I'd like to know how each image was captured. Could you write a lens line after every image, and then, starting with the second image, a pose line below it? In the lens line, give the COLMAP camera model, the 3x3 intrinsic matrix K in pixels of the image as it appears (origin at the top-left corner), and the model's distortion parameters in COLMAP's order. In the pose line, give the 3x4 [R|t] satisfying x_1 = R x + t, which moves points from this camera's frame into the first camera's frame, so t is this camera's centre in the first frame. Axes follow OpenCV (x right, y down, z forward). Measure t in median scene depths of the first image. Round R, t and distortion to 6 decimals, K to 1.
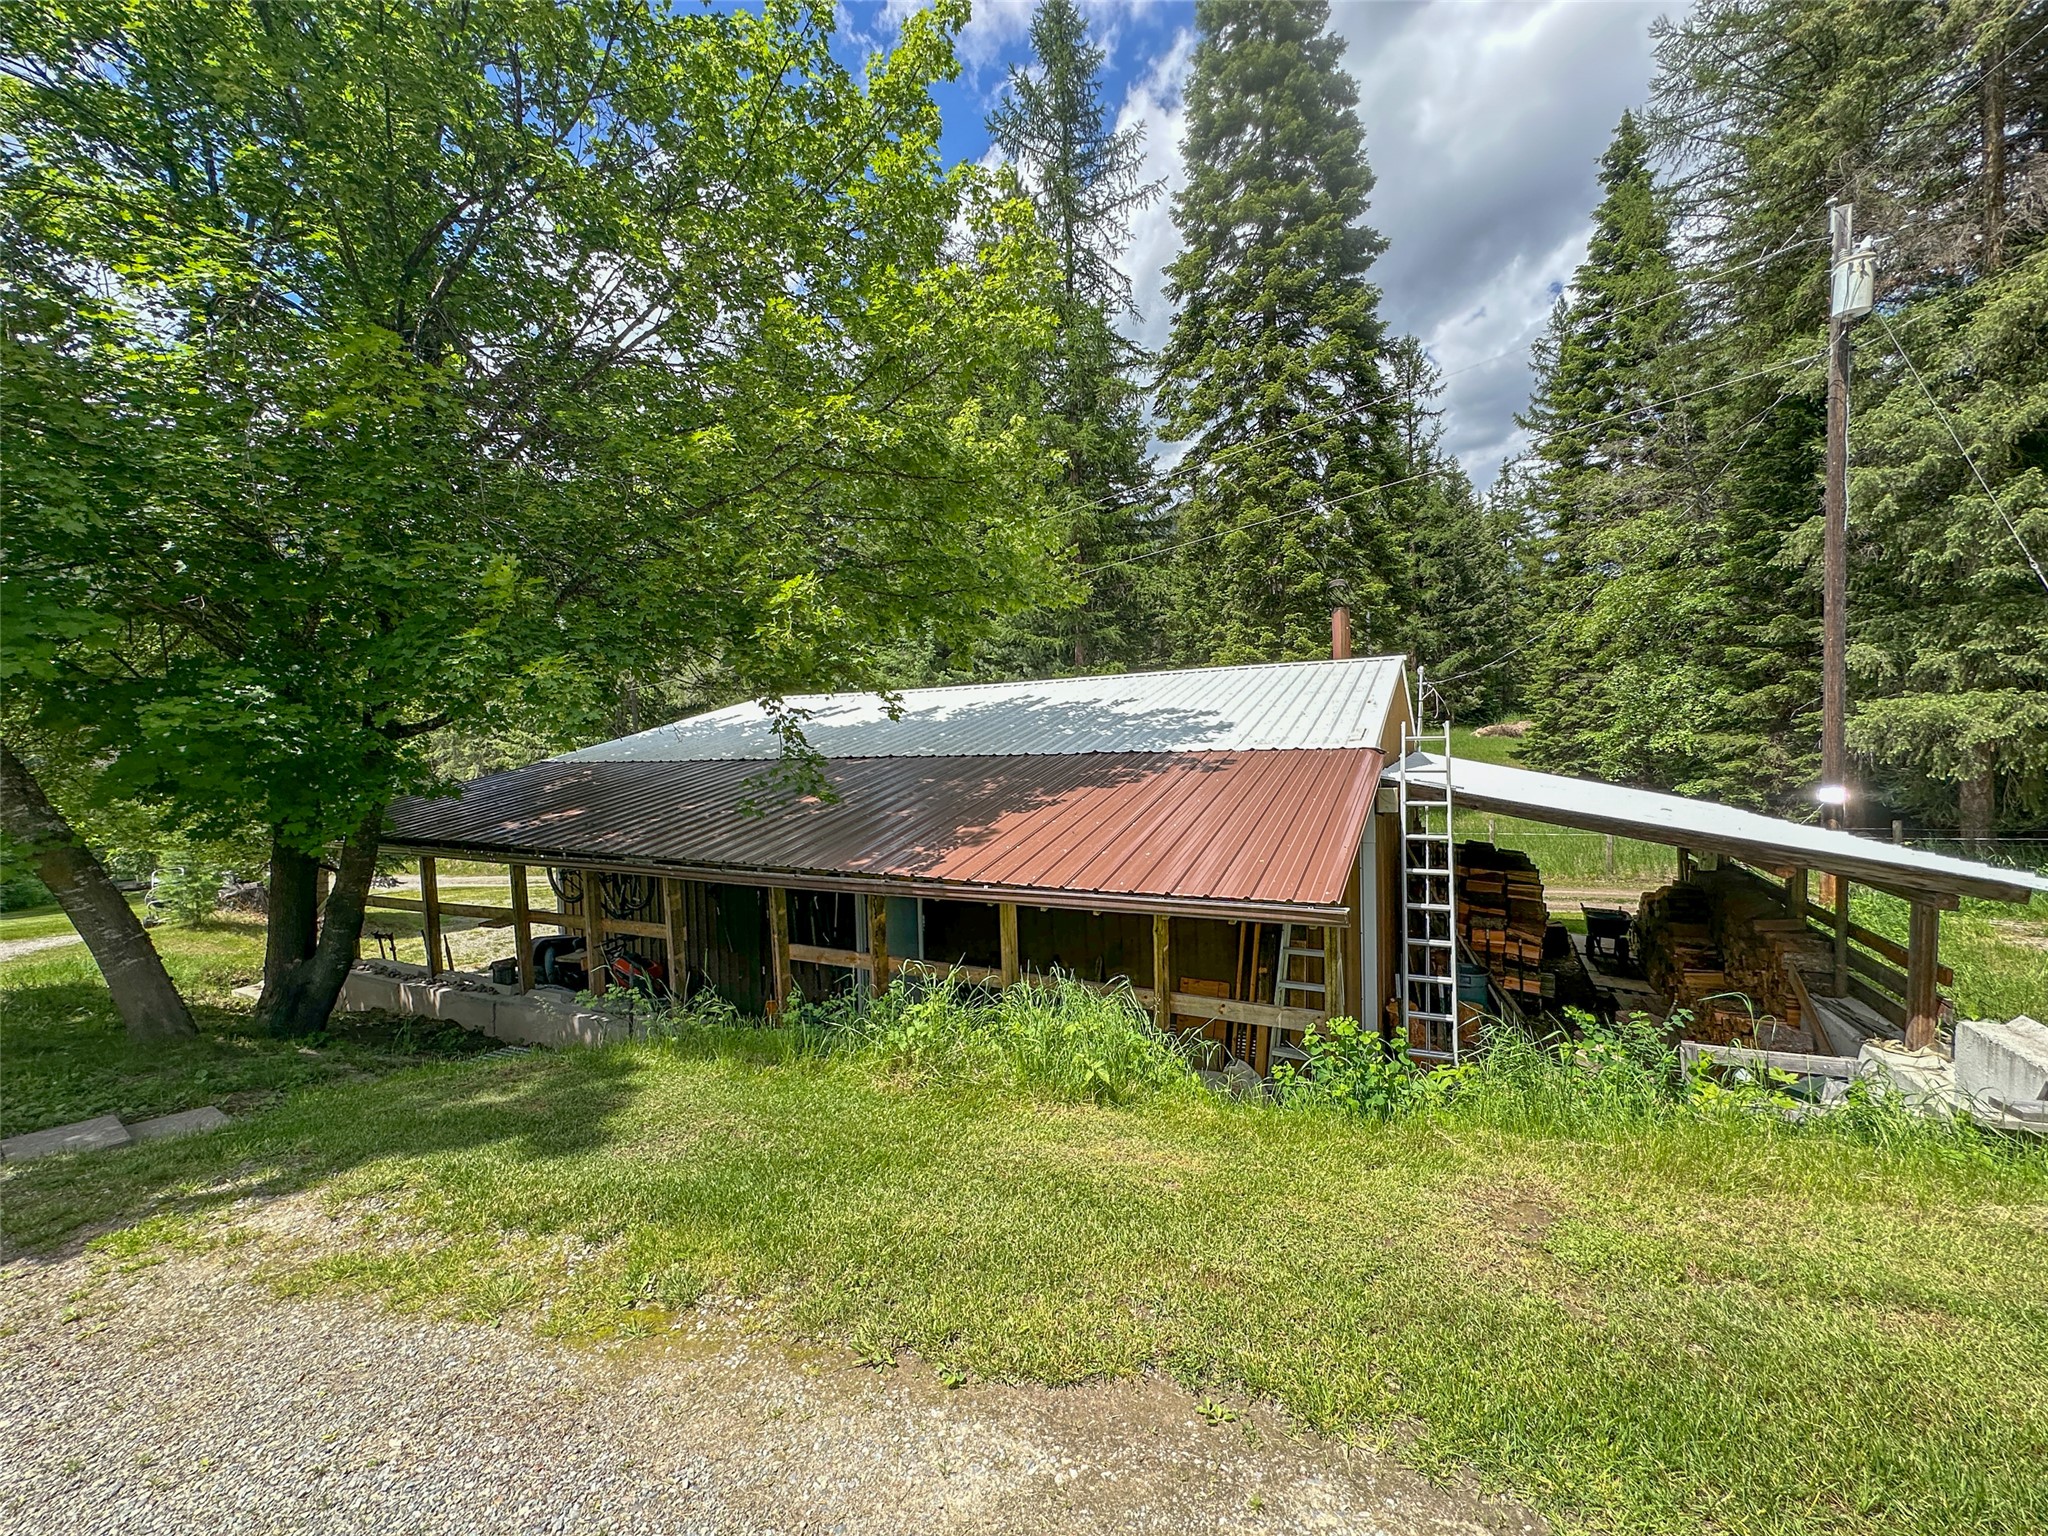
lens RADIAL K [[824.0, 0, 1023.8], [0, 824.0, 770.0], [0, 0, 1]] dist [0.007241, 0.002254]
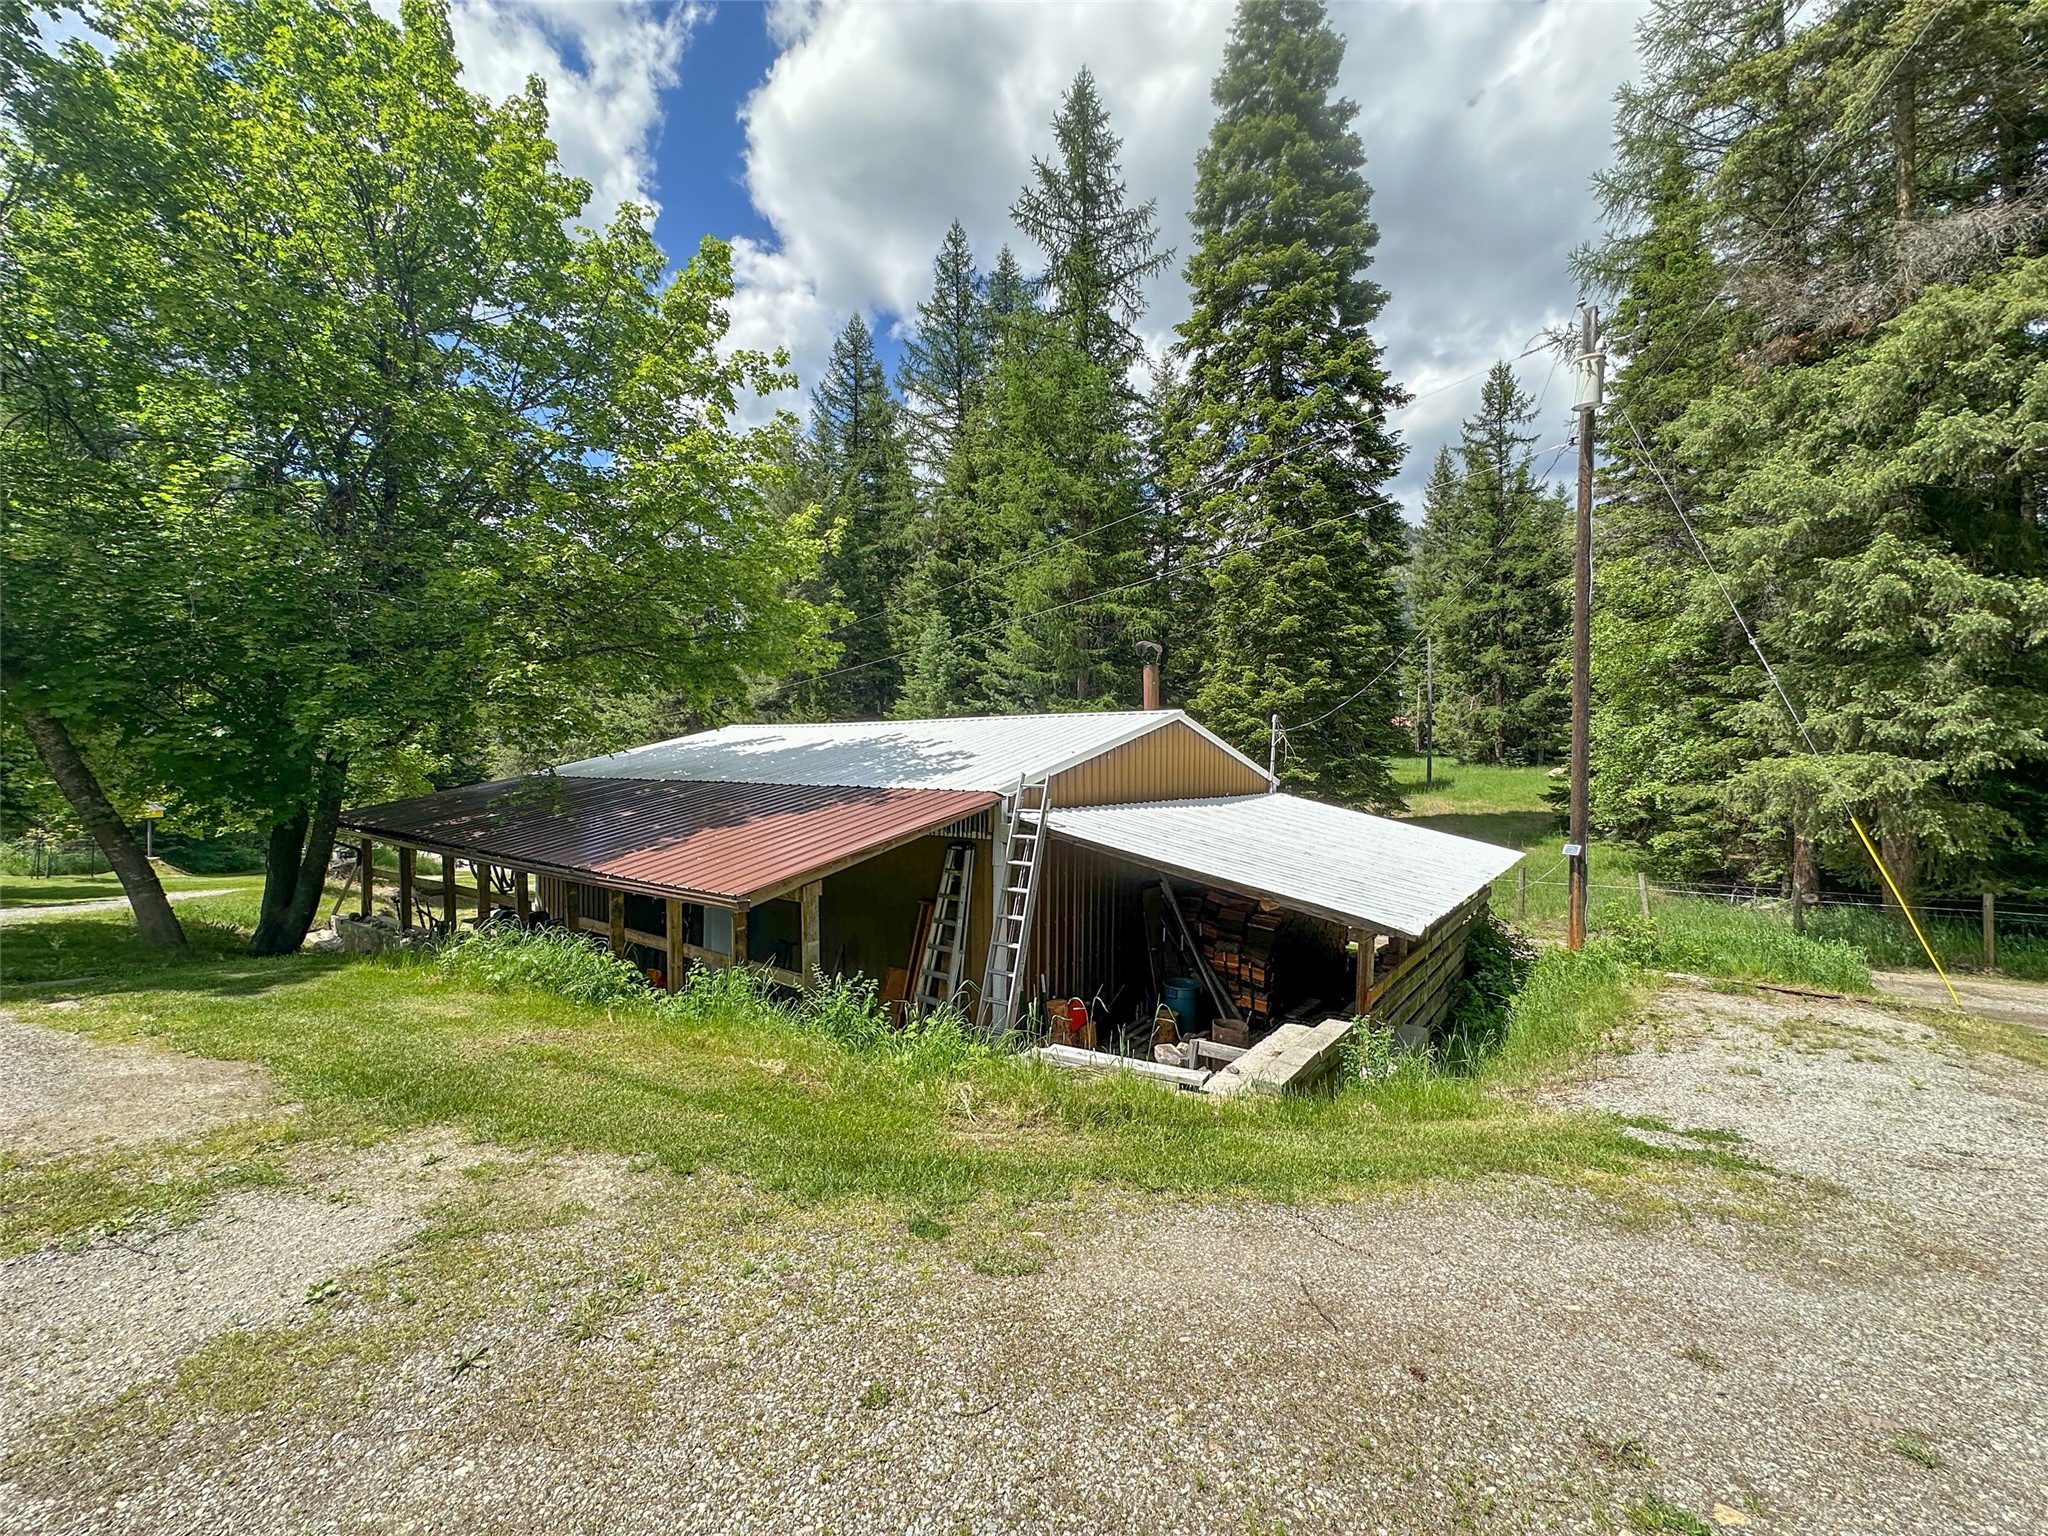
lens RADIAL K [[824.0, 0, 1024.2], [0, 824.0, 766.7], [0, 0, 1]] dist [0.007241, 0.002254]
pose [[0.984940, 0.034388, -0.169442, 0.188687], [-0.038962, 0.998959, -0.023742, -0.010026], [0.168449, 0.029986, 0.985254, -0.069455]]
